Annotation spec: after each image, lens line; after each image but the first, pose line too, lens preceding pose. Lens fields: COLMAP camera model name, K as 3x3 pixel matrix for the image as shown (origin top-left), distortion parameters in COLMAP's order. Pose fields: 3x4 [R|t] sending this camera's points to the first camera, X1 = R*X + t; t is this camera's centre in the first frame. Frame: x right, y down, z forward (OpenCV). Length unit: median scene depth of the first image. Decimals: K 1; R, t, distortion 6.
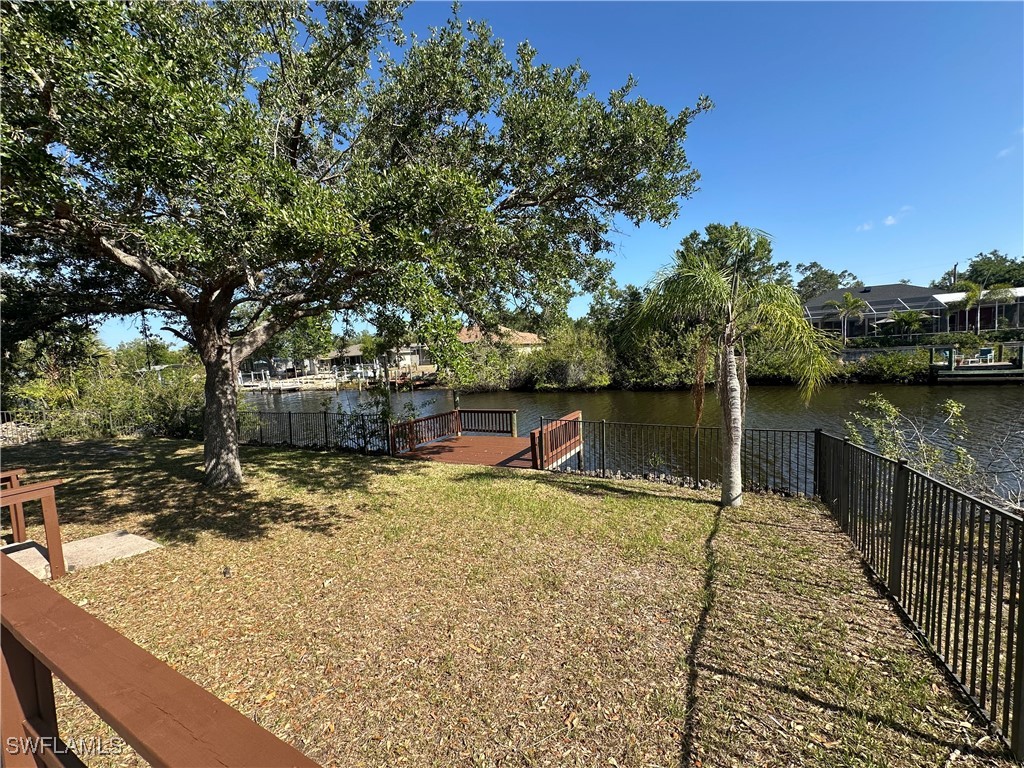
lens RADIAL K [[407.7, 0, 512.0], [0, 407.7, 384.0], [0, 0, 1]] dist [-0.001239, -0.000268]
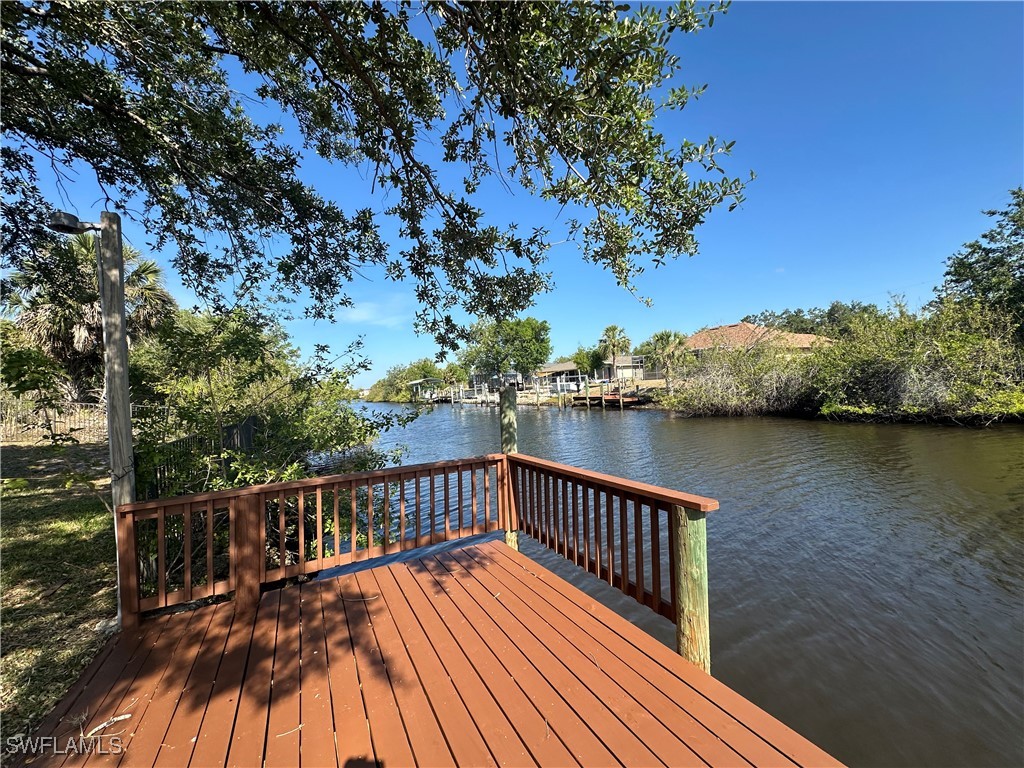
lens RADIAL K [[407.7, 0, 512.0], [0, 407.7, 384.0], [0, 0, 1]] dist [-0.001239, -0.000268]
pose [[0.833410, 0.011021, -0.552545, 0.015567], [-0.039063, 0.998475, -0.039004, 0.010623], [0.551273, 0.054090, 0.832570, 0.353026]]
